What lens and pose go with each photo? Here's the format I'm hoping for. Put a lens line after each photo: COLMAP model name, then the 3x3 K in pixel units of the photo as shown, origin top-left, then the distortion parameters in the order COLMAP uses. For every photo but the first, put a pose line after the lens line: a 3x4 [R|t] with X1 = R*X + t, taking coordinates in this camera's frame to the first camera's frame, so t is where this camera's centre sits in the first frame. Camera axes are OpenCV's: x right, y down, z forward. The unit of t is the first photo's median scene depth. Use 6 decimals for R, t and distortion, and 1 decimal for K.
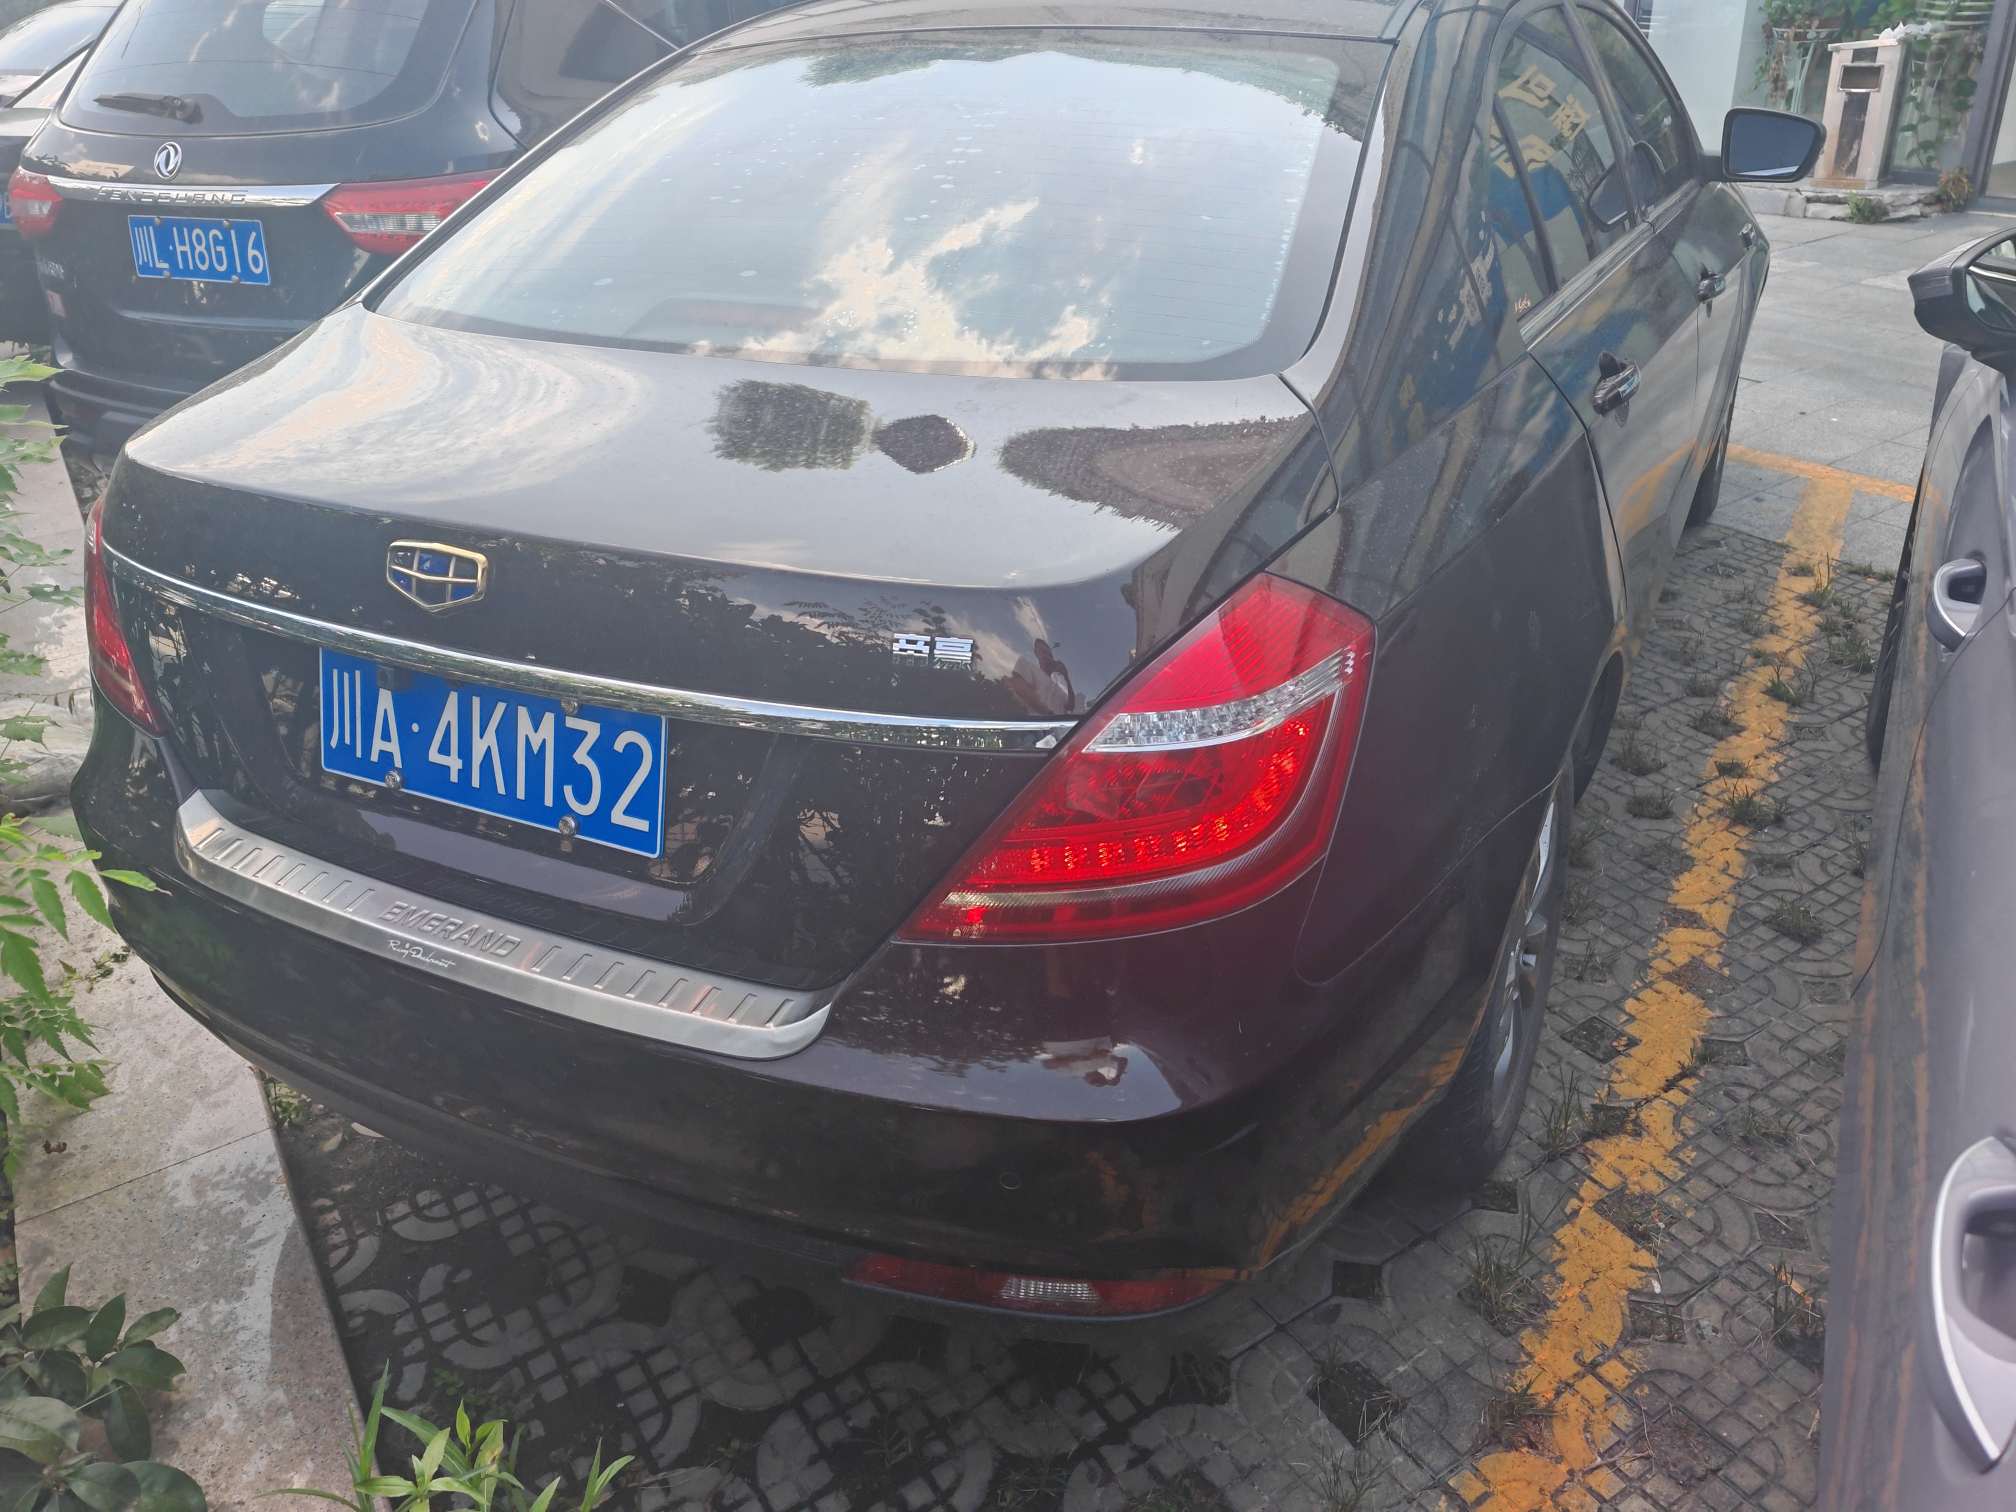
lens RADIAL K [[1570.8, 0, 1013.3], [0, 1570.8, 755.8], [0, 0, 1]] dist [0.075019, -0.063128]
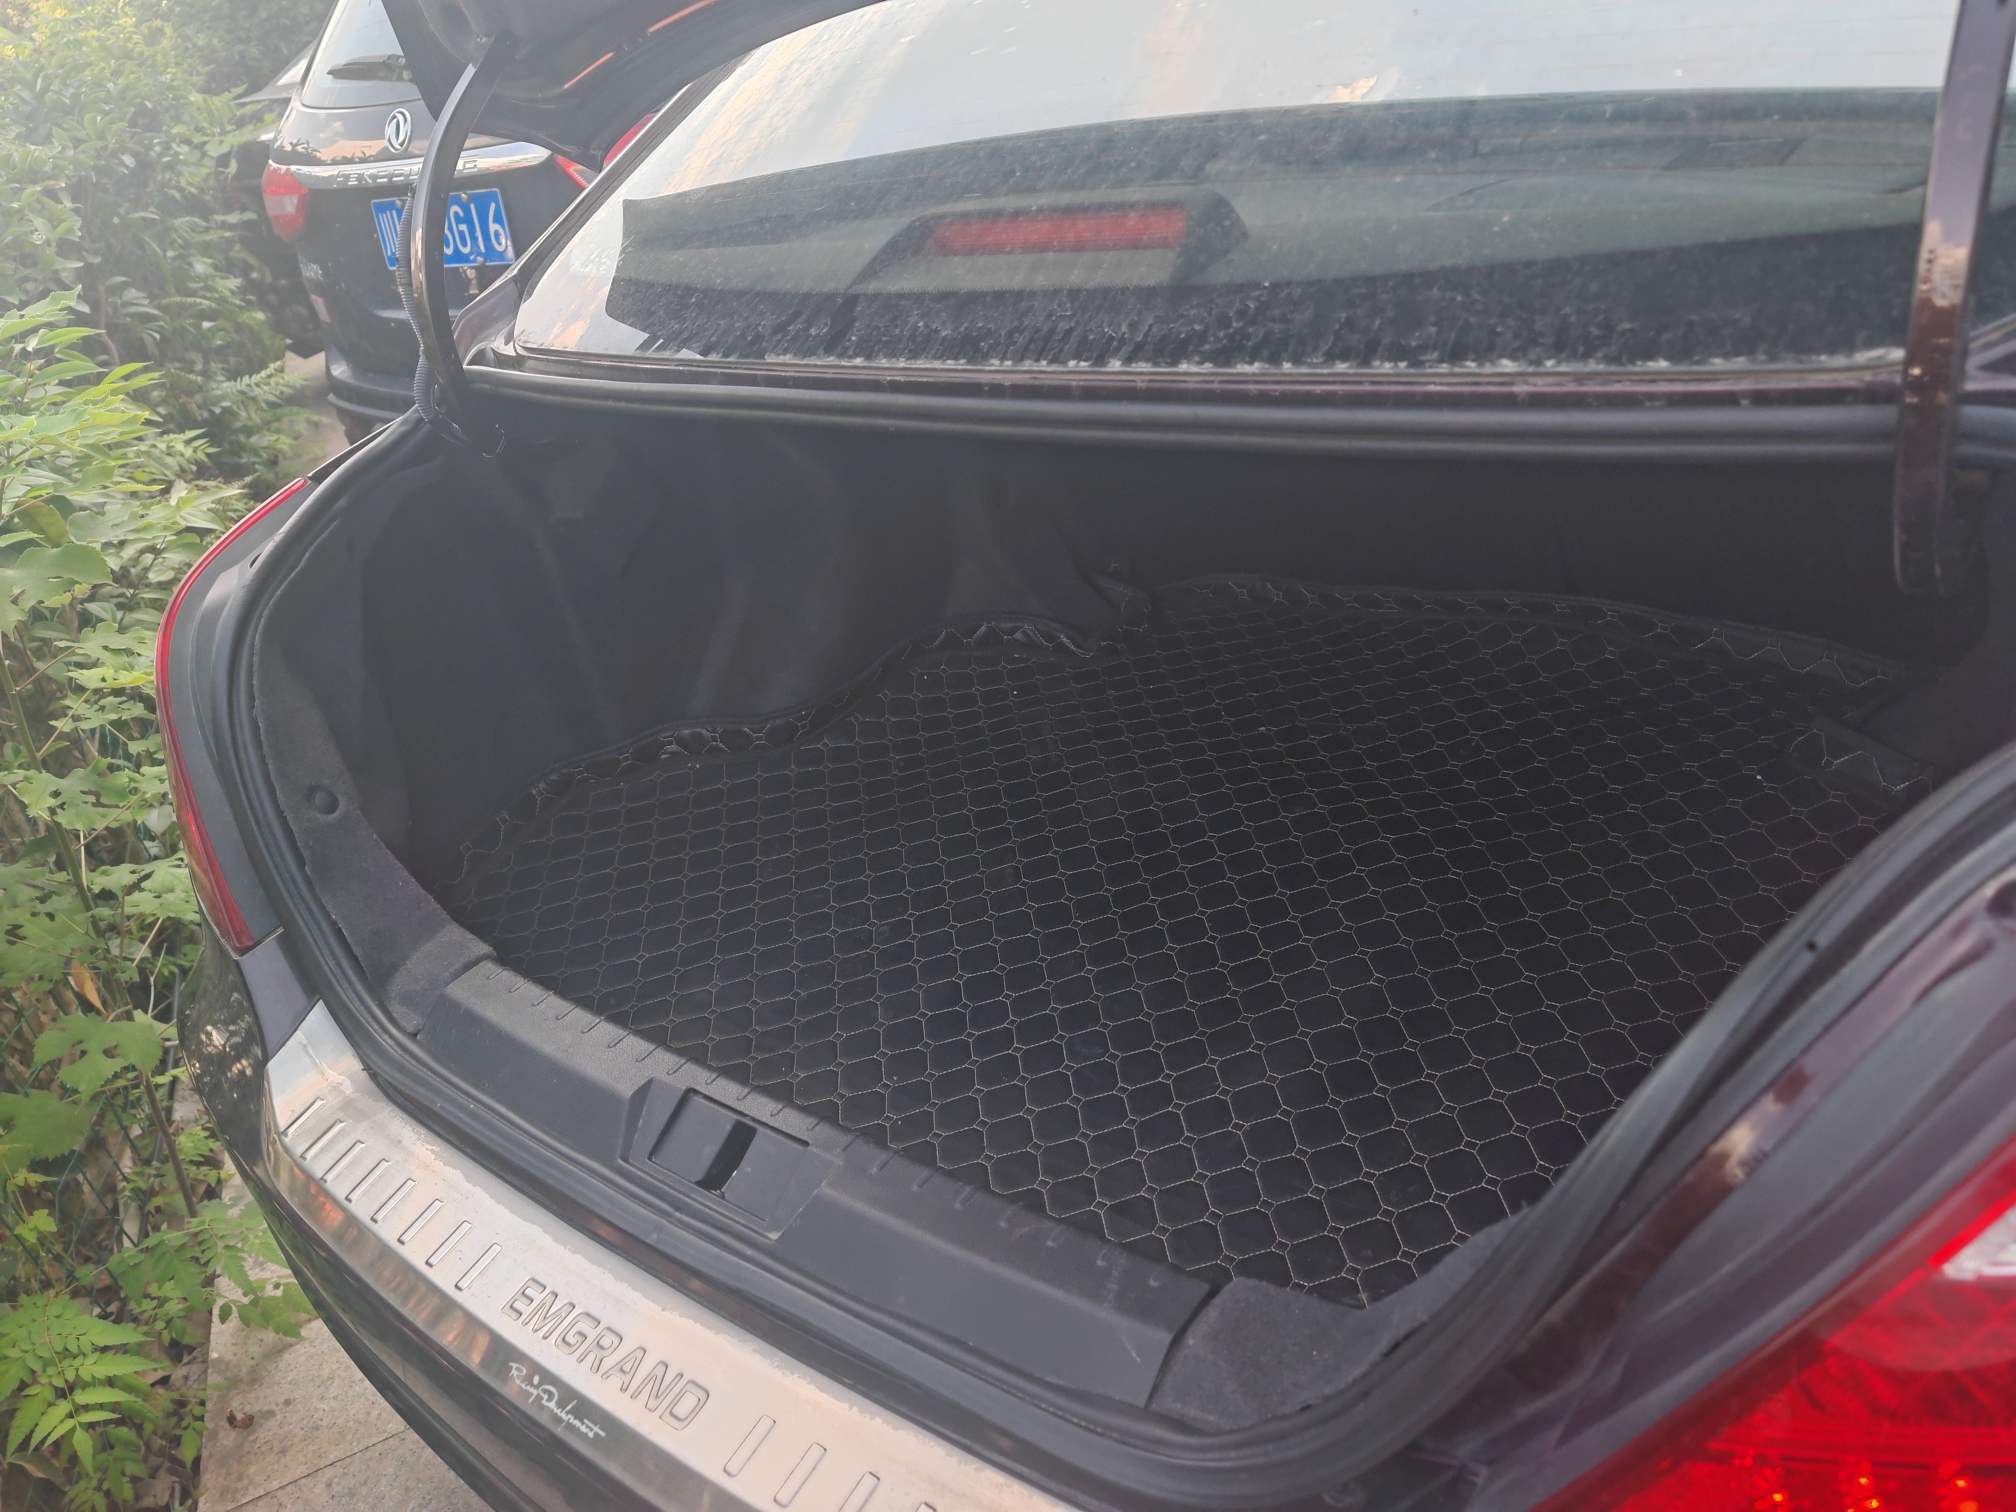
lens RADIAL K [[1570.8, 0, 1007.0], [0, 1570.8, 751.7], [0, 0, 1]] dist [0.075019, -0.063128]
pose [[0.974586, -0.040707, -0.220285, -0.030277], [0.052655, 0.997428, 0.048639, -0.060860], [0.217739, -0.059002, 0.974222, 0.209661]]
